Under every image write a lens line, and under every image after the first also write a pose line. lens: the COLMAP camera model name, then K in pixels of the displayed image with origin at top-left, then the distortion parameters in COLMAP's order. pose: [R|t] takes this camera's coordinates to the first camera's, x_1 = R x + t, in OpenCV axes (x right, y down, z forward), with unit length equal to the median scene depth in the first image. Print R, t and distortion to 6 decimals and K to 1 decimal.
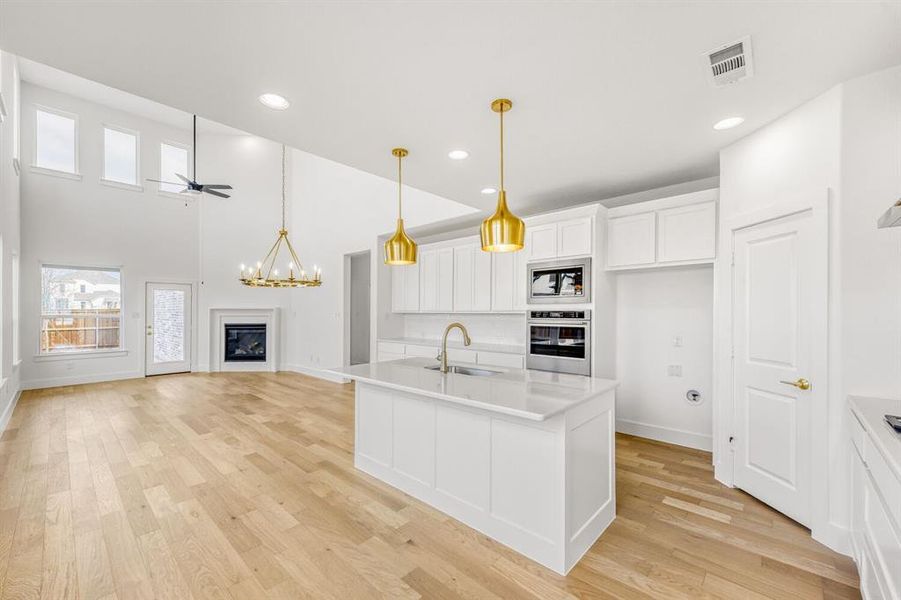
lens RADIAL K [[362.3, 0, 454.5], [0, 362.3, 312.3], [0, 0, 1]] dist [0.002909, 0.000306]
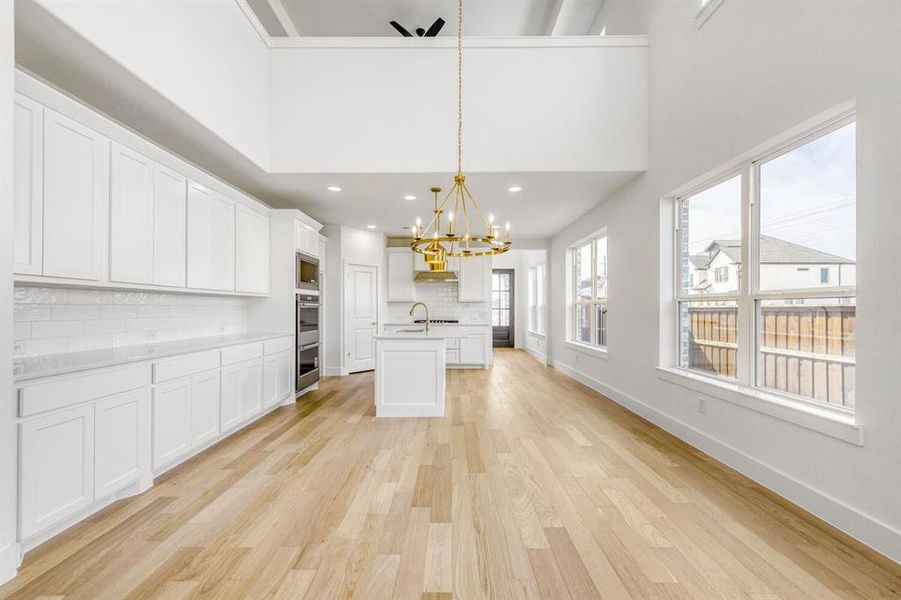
lens RADIAL K [[357.8, 0, 451.3], [0, 357.8, 304.8], [0, 0, 1]] dist [0.007770, -0.000059]
pose [[-0.674326, 0.008709, 0.738383, -0.565655], [0.003013, 0.999955, -0.009043, 0.024045], [-0.738428, -0.003874, -0.674321, 0.848918]]
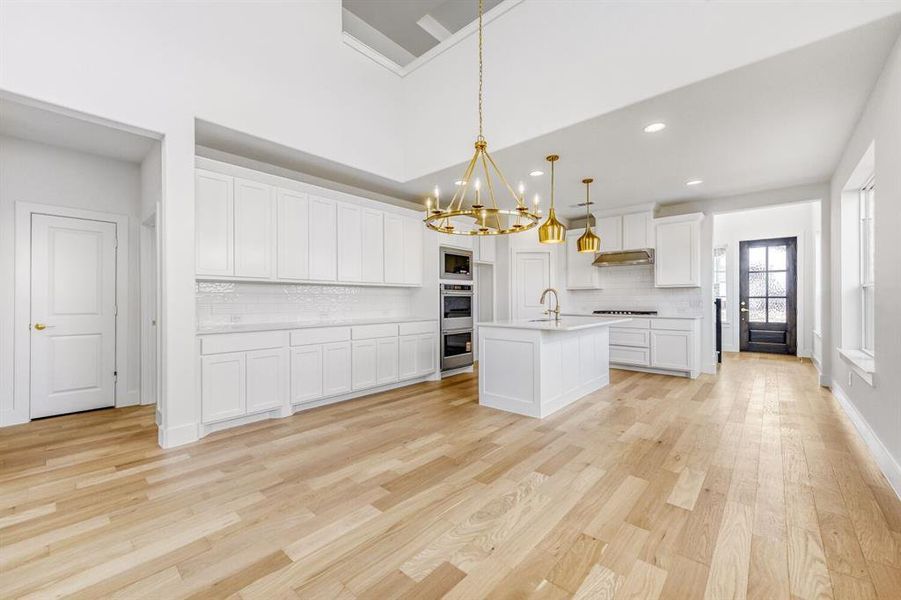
lens RADIAL K [[360.7, 0, 448.8], [0, 360.7, 300.6], [0, 0, 1]] dist [0.005438, -0.000318]
pose [[-0.010916, 0.000771, 0.999940, -0.633277], [0.006132, 0.999981, -0.000704, 0.032971], [-0.999922, 0.006124, -0.010921, 0.601554]]
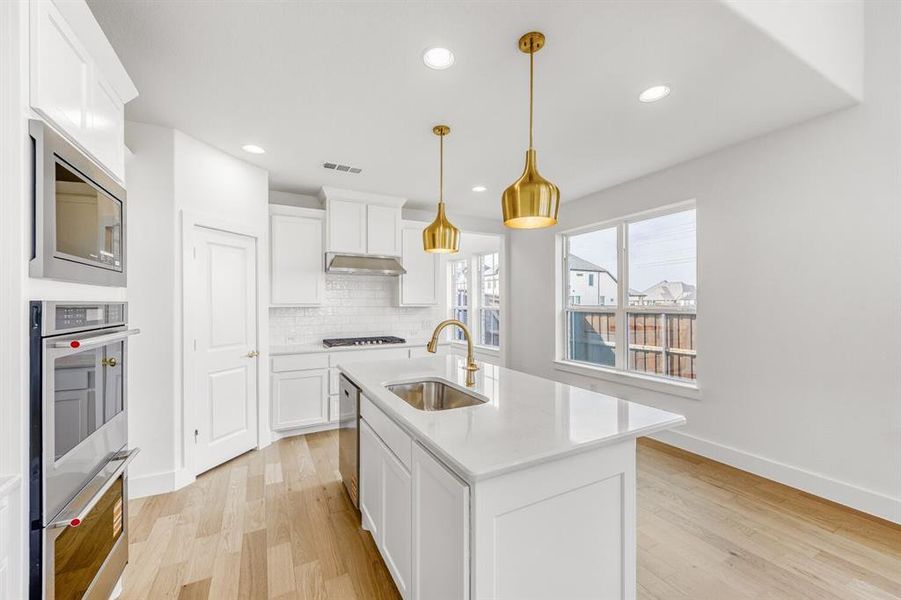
lens RADIAL K [[356.1, 0, 447.3], [0, 356.1, 301.5], [0, 0, 1]] dist [0.003671, -0.000255]
pose [[-0.939257, 0.007640, 0.343130, -0.098315], [0.006248, 0.999967, -0.005161, -0.001204], [-0.343158, -0.002704, -0.939274, 0.695665]]
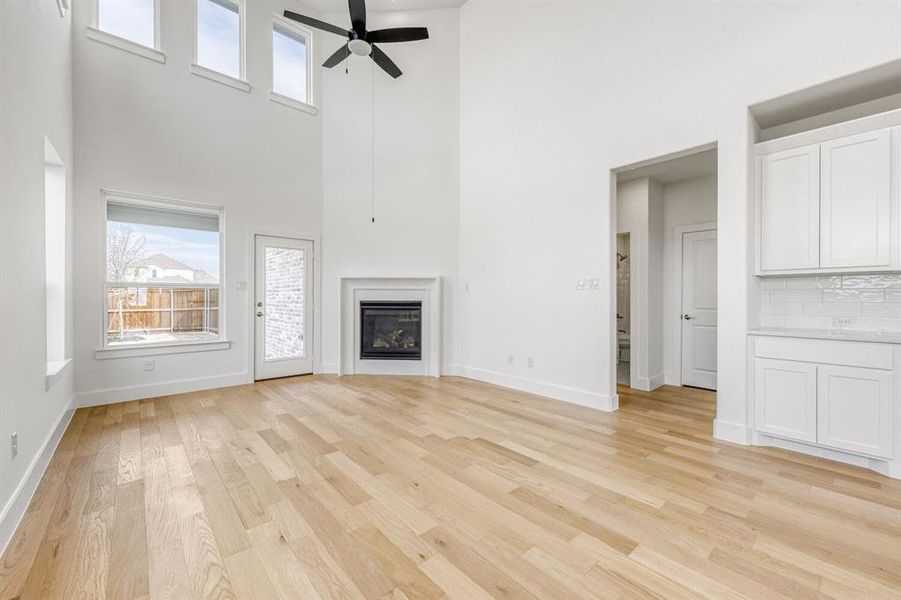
lens RADIAL K [[356.1, 0, 447.3], [0, 356.1, 301.5], [0, 0, 1]] dist [0.003671, -0.000255]
pose [[0.994194, 0.004661, -0.107506, -0.493787], [-0.003782, 0.999958, 0.008376, 0.031939], [0.107541, -0.007921, 0.994169, 0.457184]]
